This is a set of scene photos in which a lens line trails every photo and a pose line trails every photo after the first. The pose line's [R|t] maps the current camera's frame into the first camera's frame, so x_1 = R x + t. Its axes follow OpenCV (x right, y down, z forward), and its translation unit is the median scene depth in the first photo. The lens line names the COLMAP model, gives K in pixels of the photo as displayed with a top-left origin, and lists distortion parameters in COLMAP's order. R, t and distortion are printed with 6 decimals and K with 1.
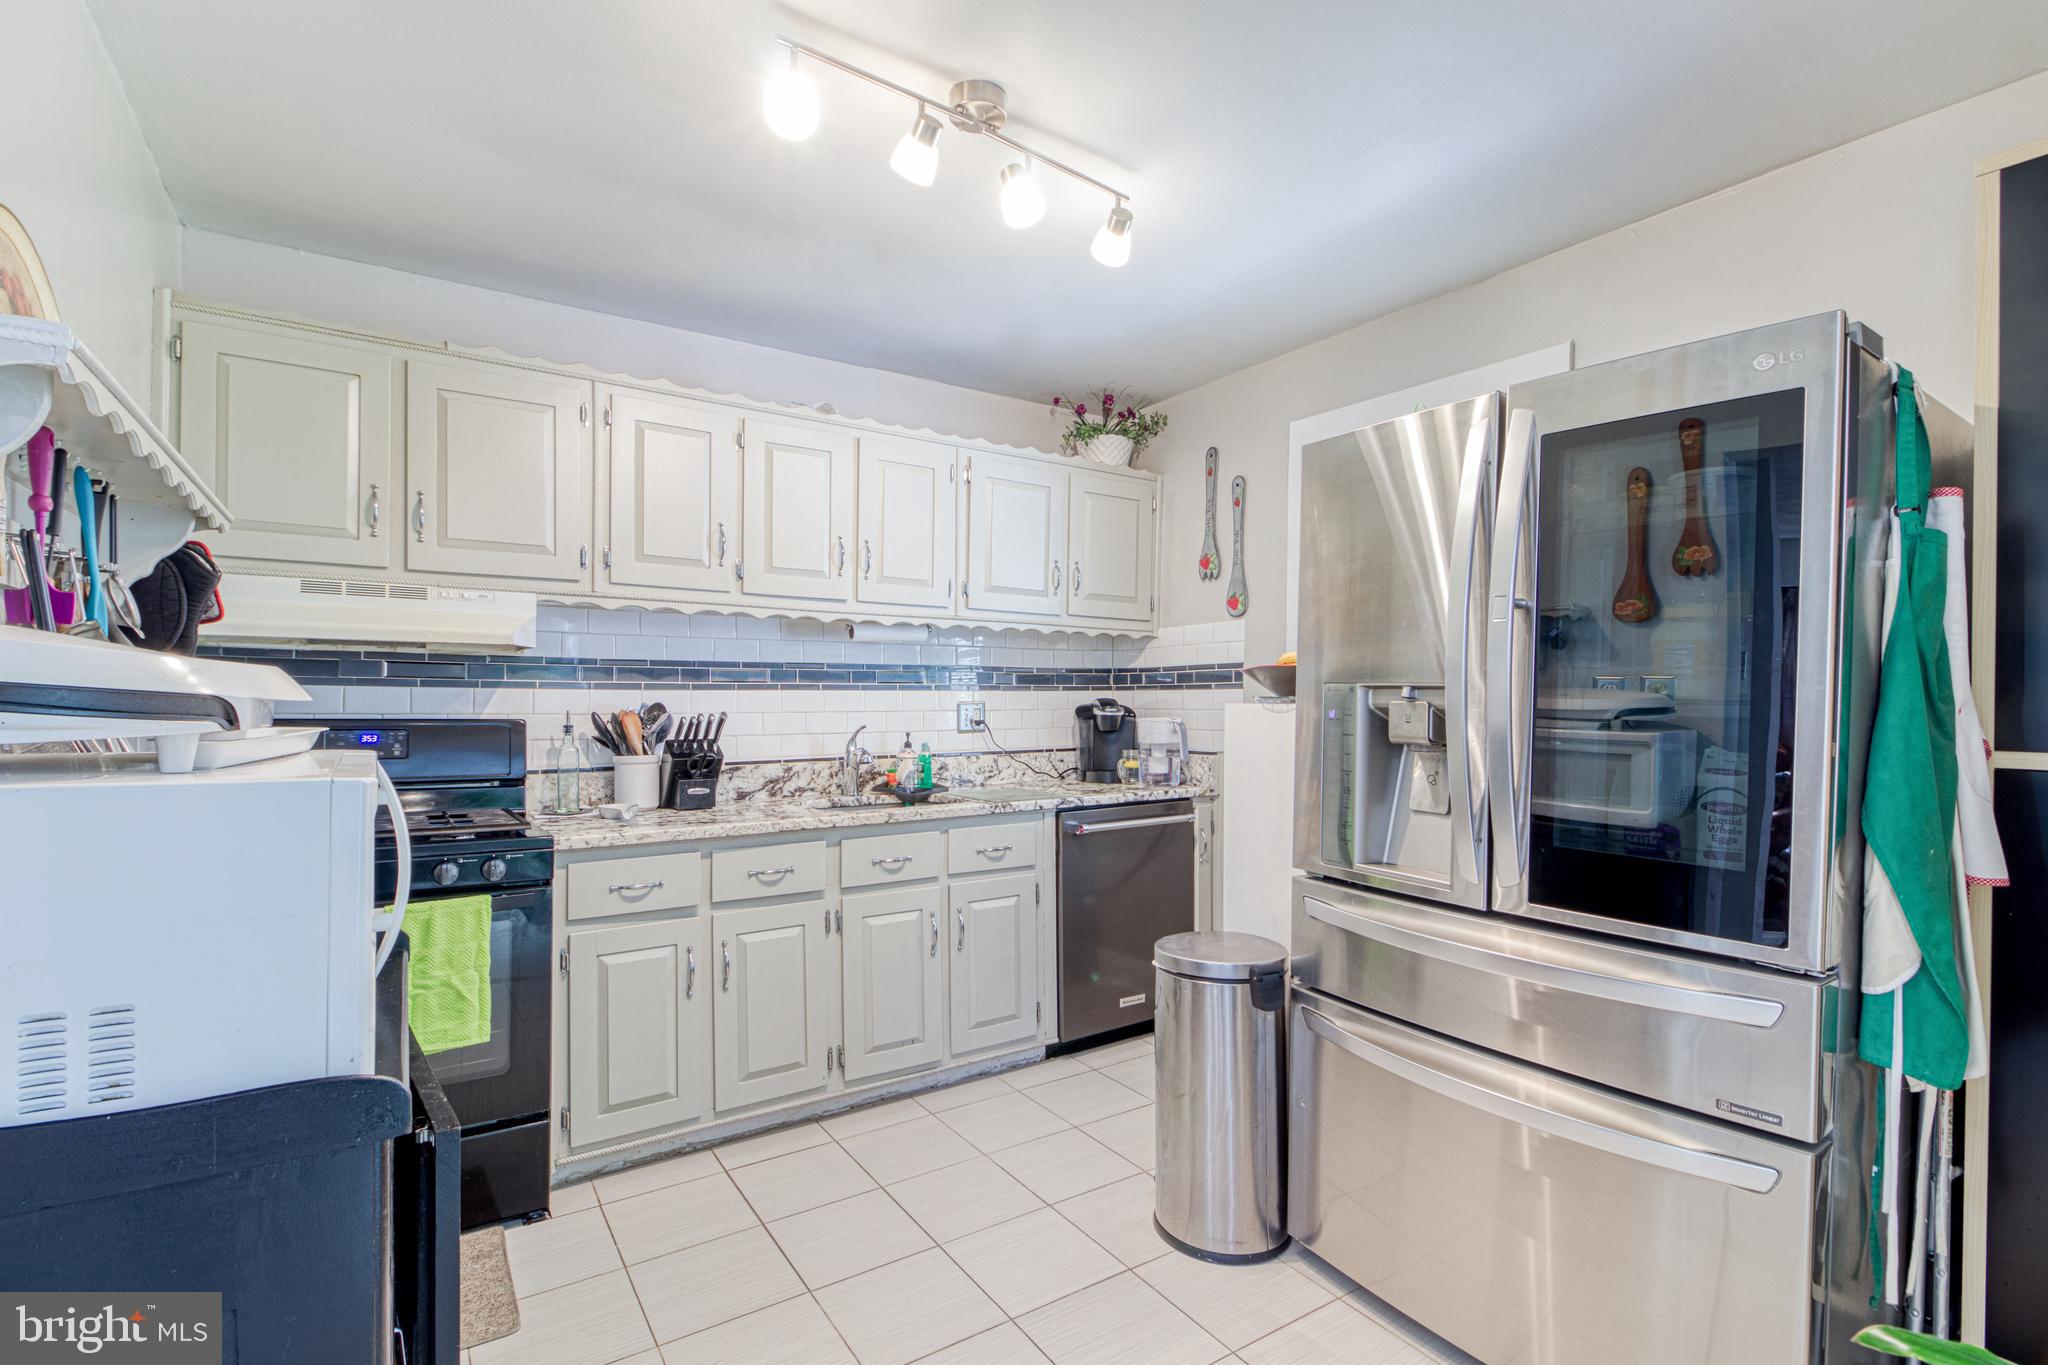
lens RADIAL K [[943.6, 0, 1039.2], [0, 943.6, 702.4], [0, 0, 1]] dist [0.017214, -0.011676]
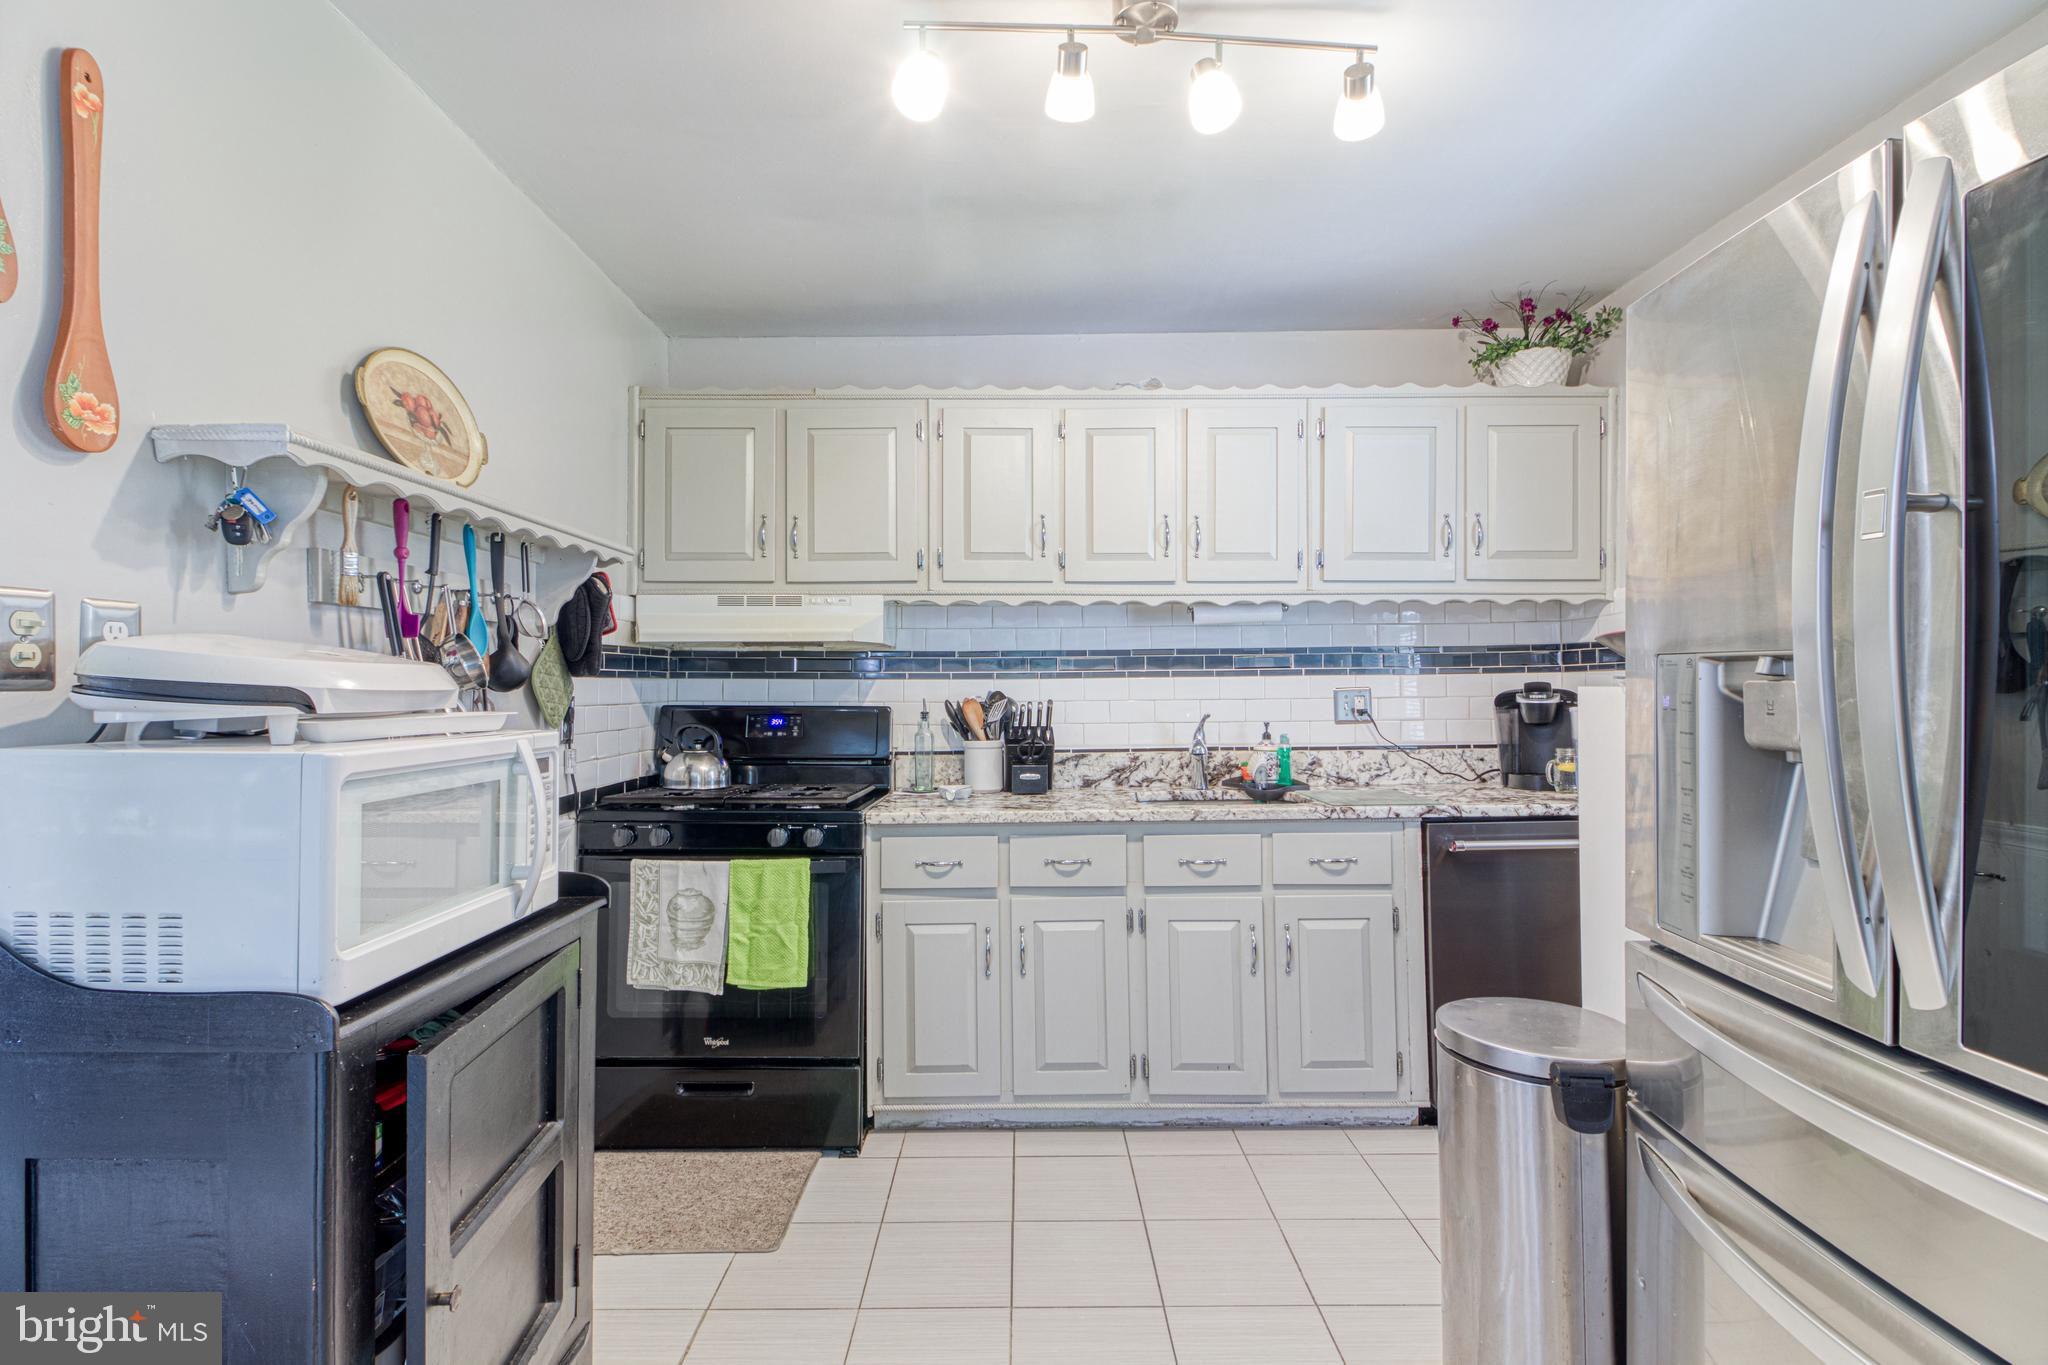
lens RADIAL K [[951.0, 0, 1025.4], [0, 951.0, 674.2], [0, 0, 1]] dist [0.012895, -0.000661]
pose [[0.832011, -0.016408, -0.554516, 0.210750], [0.006751, 0.999788, -0.019454, 0.002323], [0.554718, 0.012443, 0.831946, 0.134404]]
